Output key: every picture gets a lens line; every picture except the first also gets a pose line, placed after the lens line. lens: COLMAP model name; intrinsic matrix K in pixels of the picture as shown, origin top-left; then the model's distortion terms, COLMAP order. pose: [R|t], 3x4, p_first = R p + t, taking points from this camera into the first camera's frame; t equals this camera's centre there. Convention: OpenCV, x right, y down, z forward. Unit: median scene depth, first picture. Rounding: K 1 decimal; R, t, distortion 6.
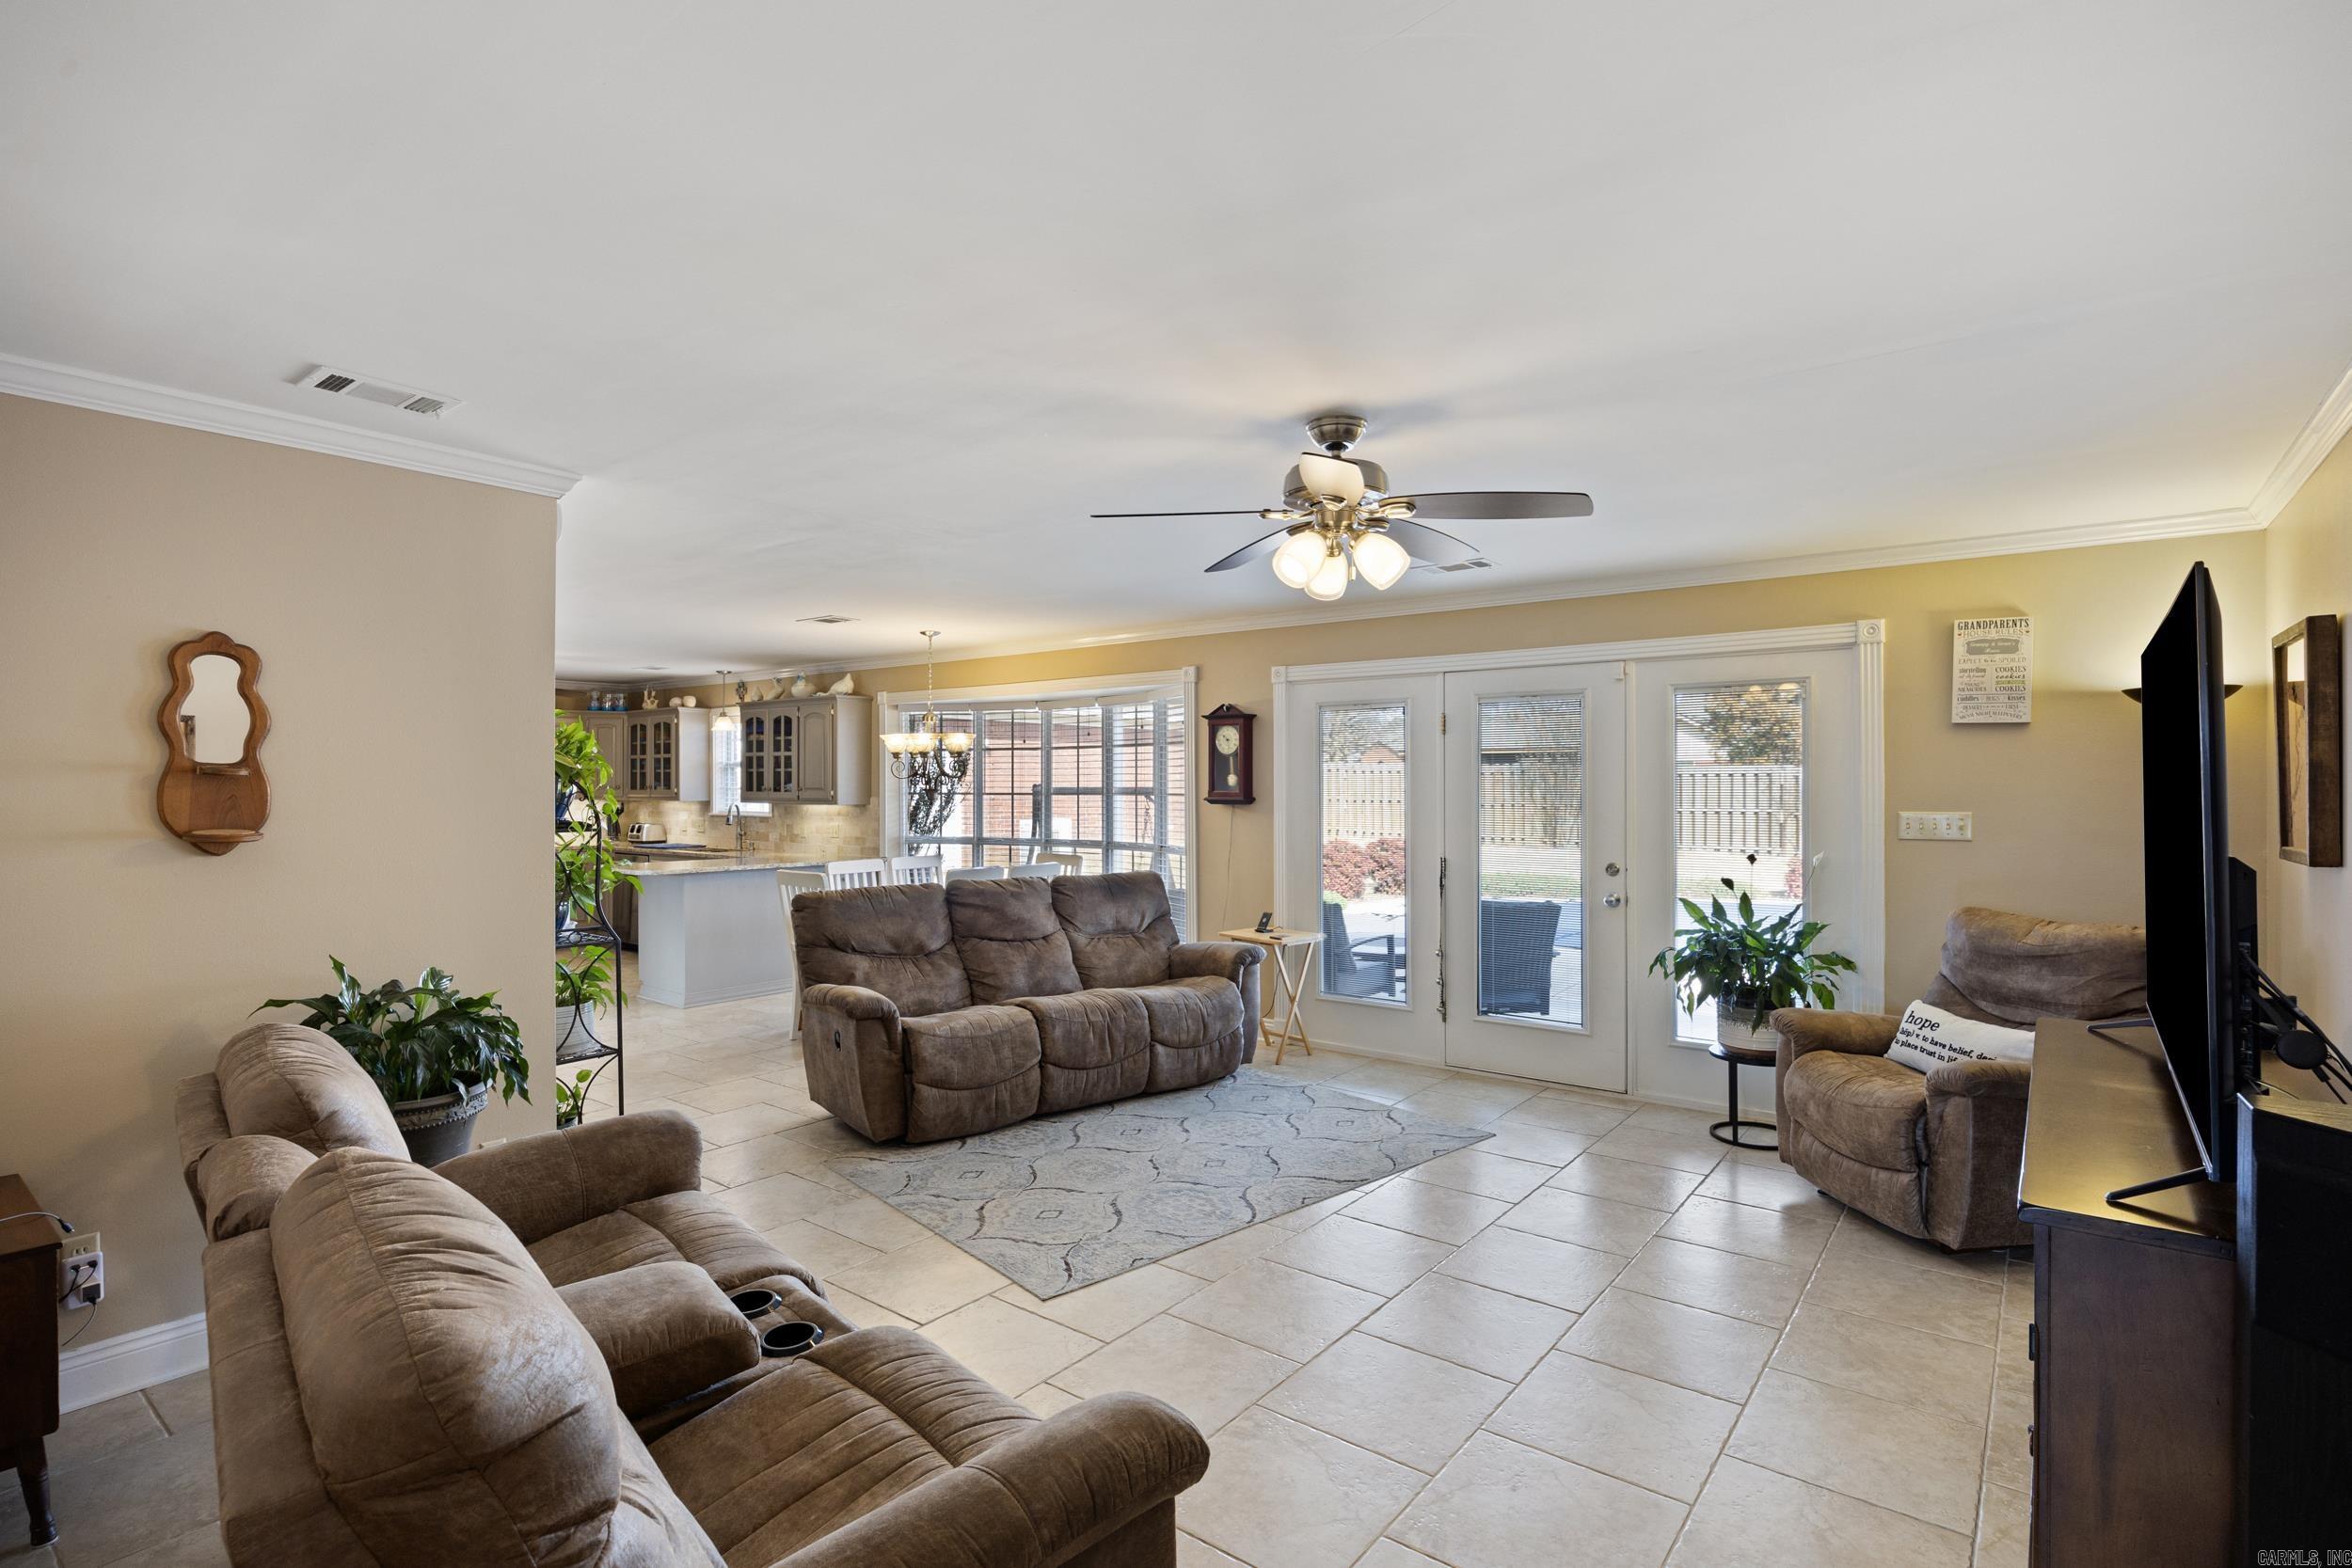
lens RADIAL K [[1130.8, 0, 1200.5], [0, 1130.8, 784.2], [0, 0, 1]] dist [-0.022431, -0.000339]
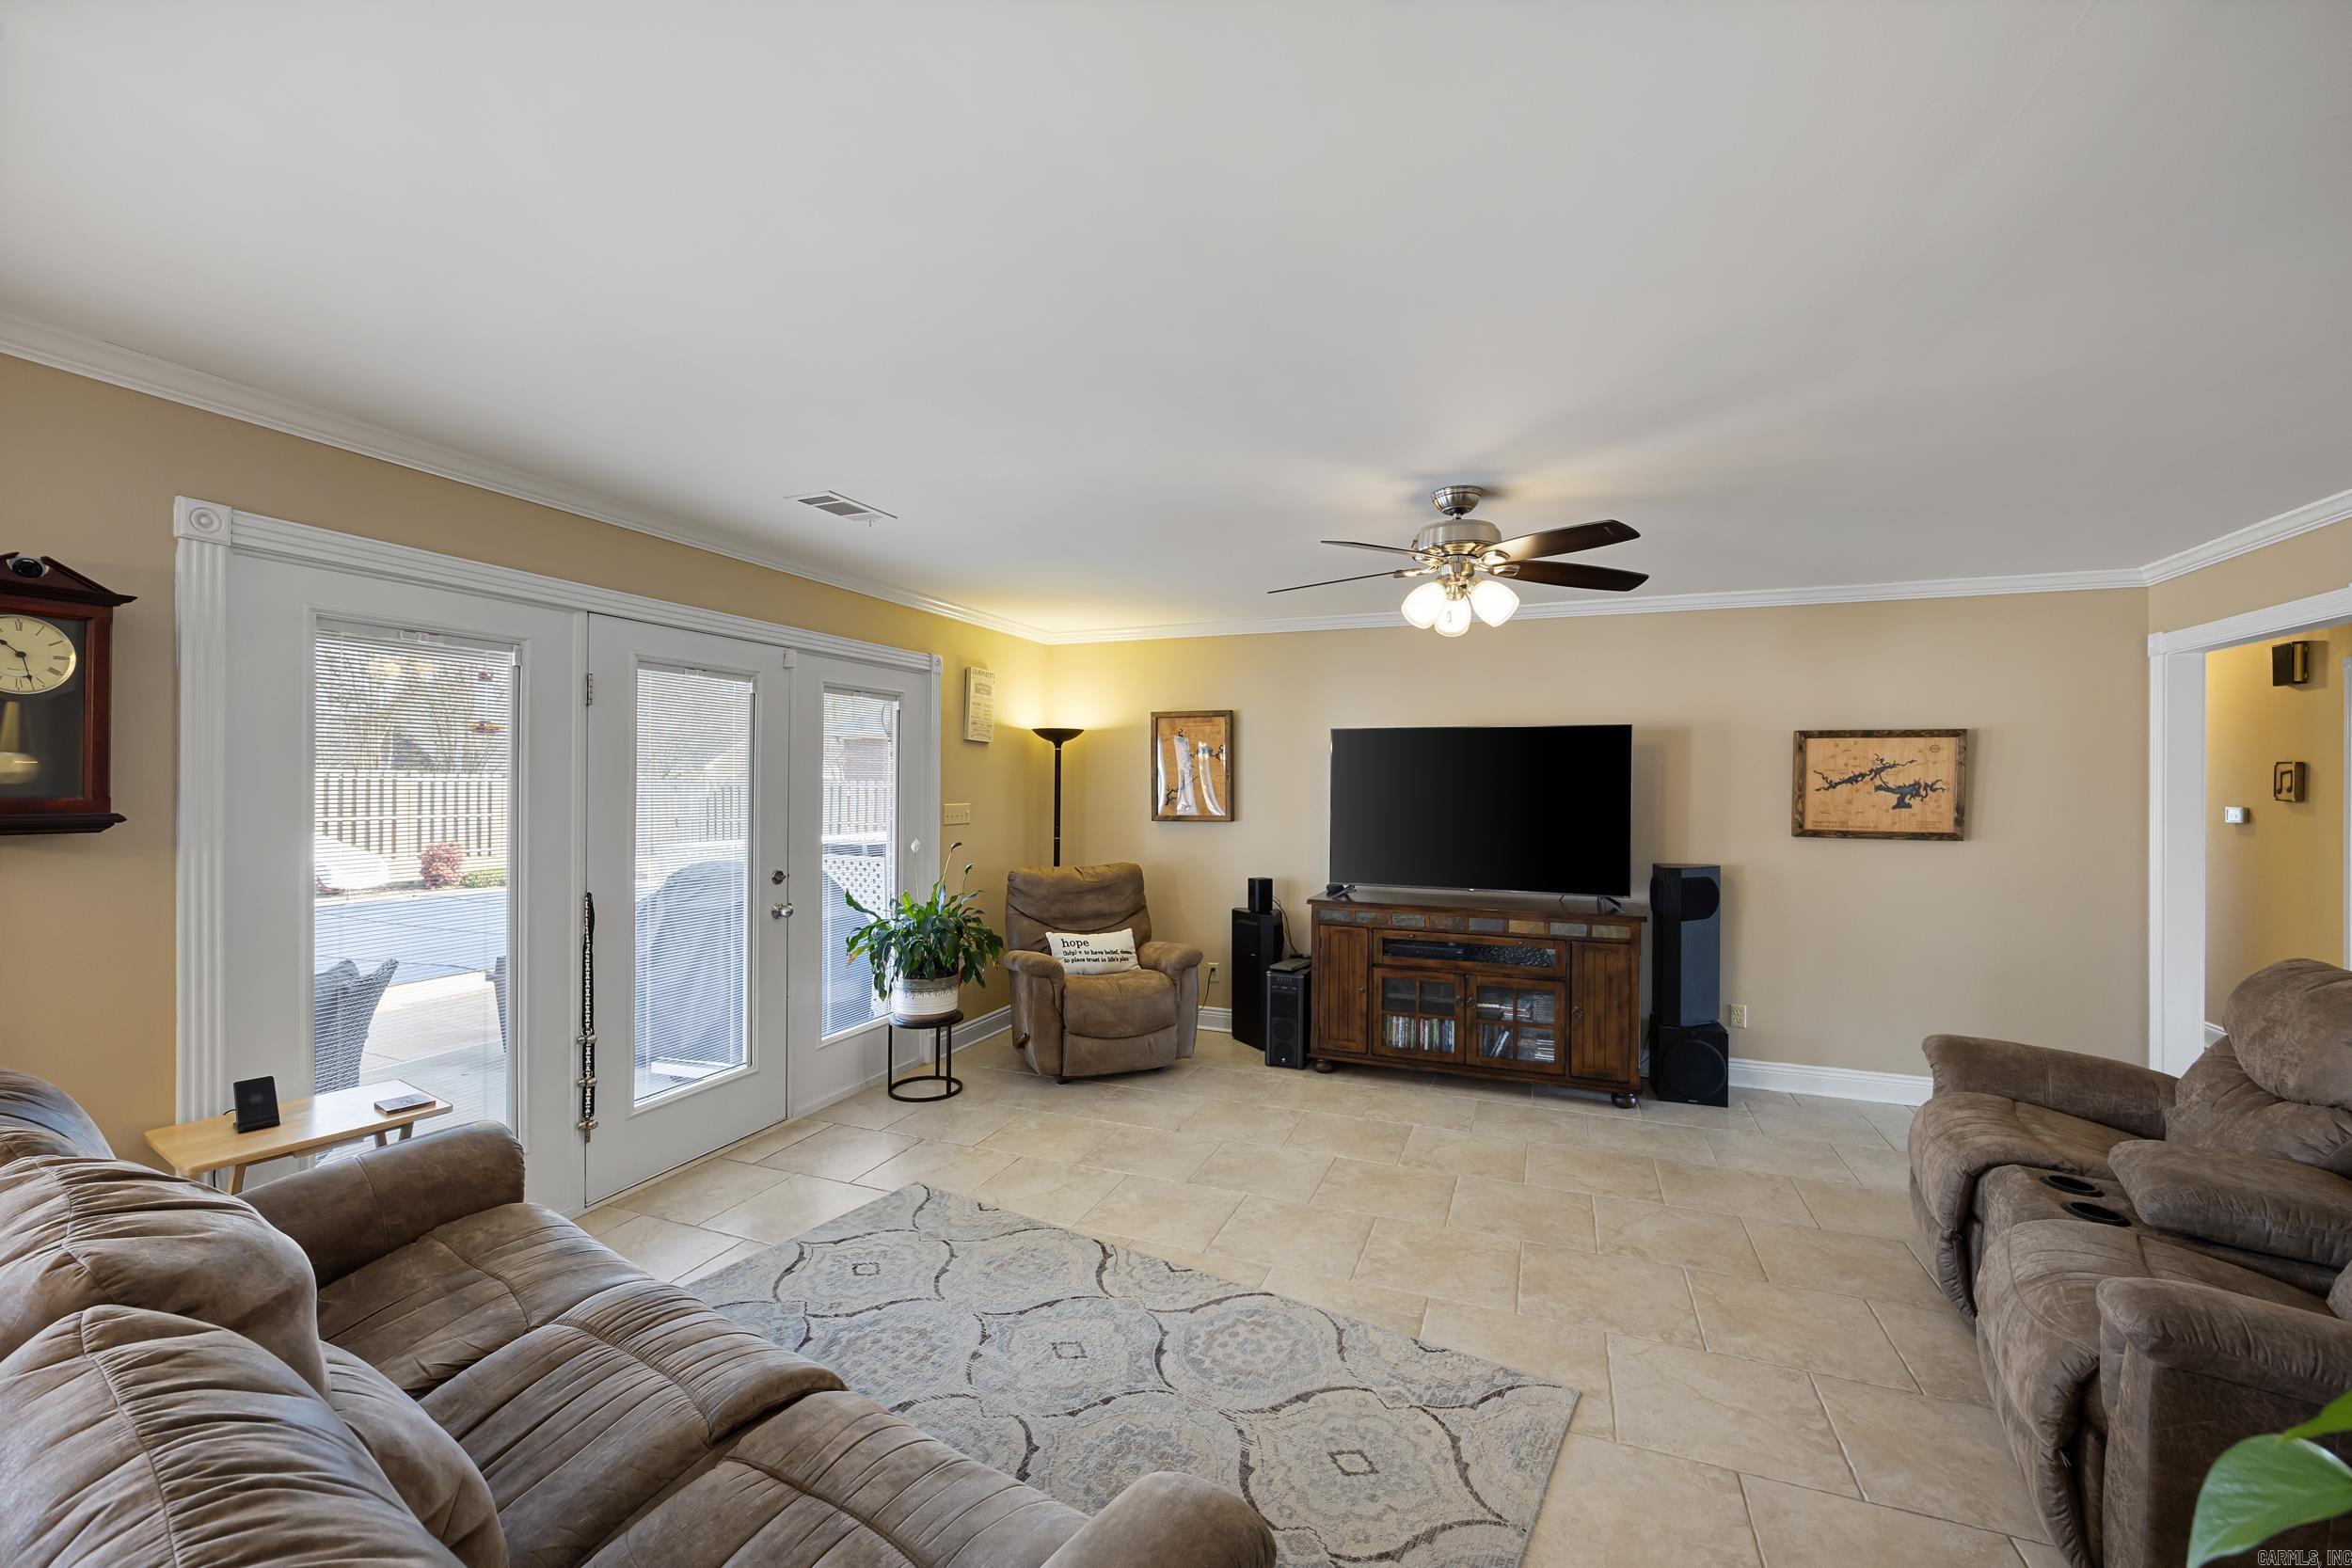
lens RADIAL K [[944.4, 0, 1175.2], [0, 944.4, 783.2], [0, 0, 1]] dist [0.002012, 0.000257]
pose [[-0.273655, -0.000874, 0.961828, -0.532538], [-0.006296, 0.999980, -0.000883, -0.000499], [-0.961807, -0.006297, -0.273654, 1.069816]]
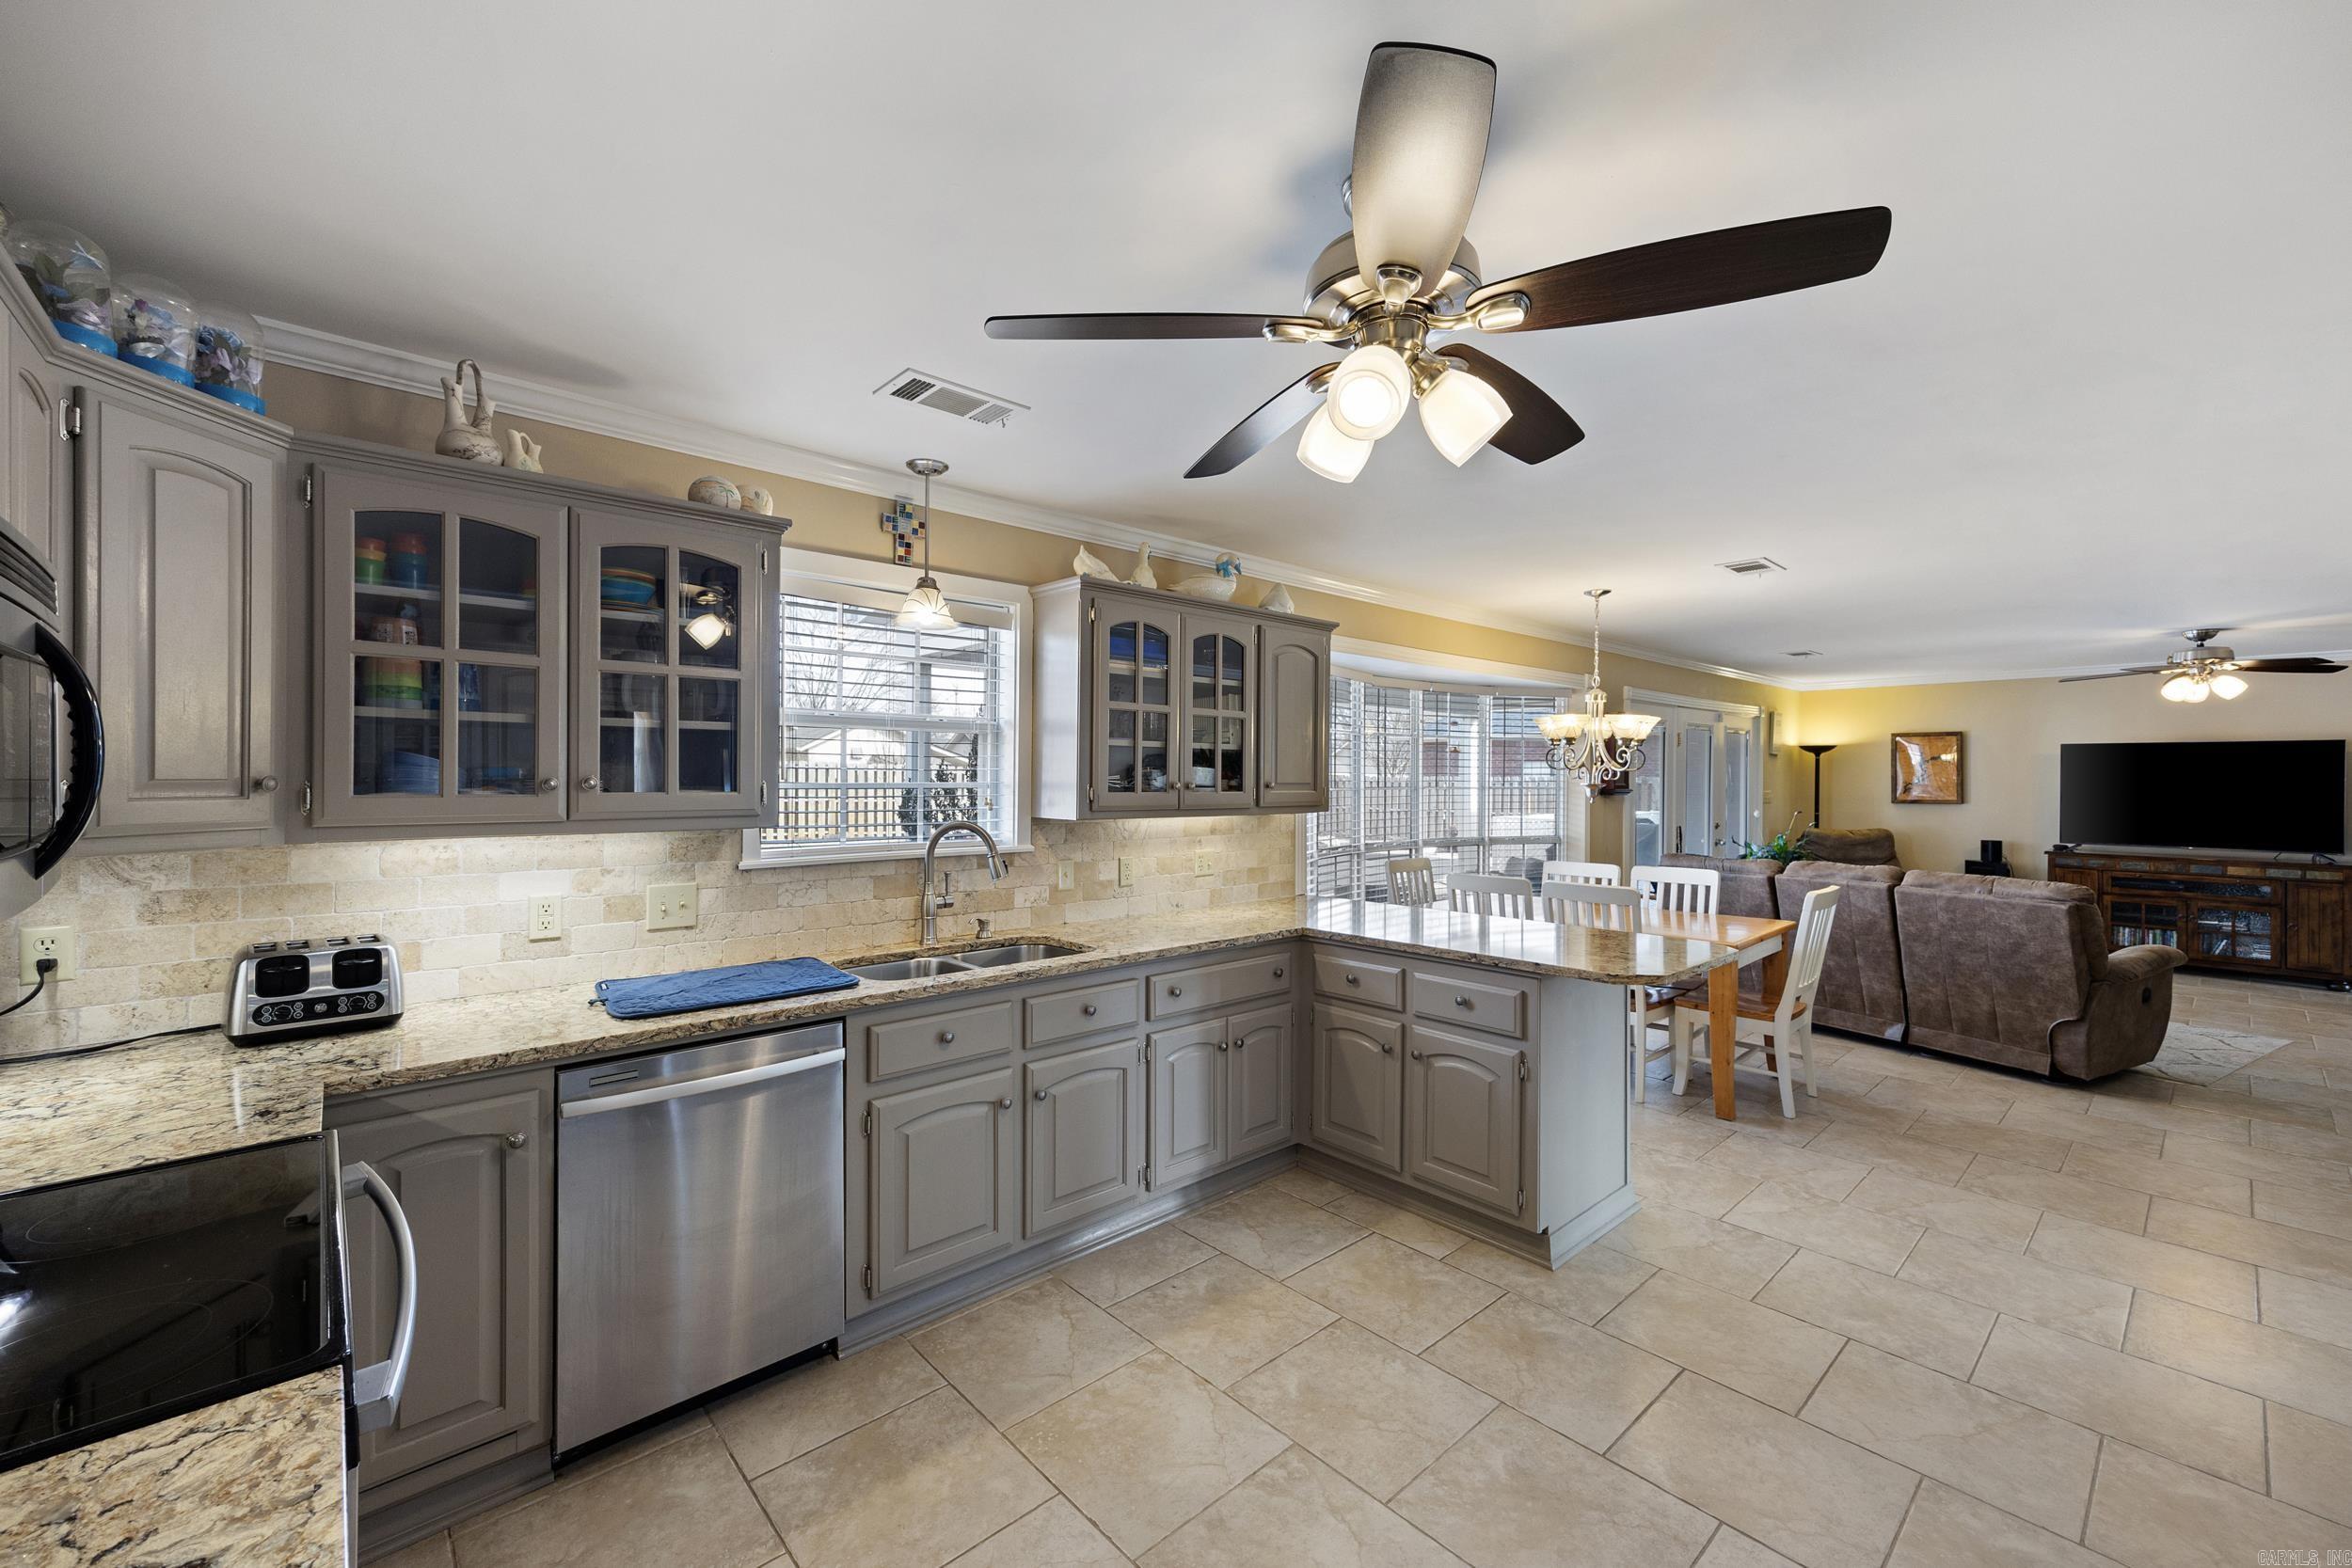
lens RADIAL K [[931.2, 0, 1178.7], [0, 931.2, 779.6], [0, 0, 1]] dist [0.014480, 0.000653]
pose [[0.183045, -0.001982, 0.983102, -1.479154], [-0.004508, 0.999986, 0.002856, 0.001083], [-0.983094, -0.004955, 0.183034, 1.835186]]
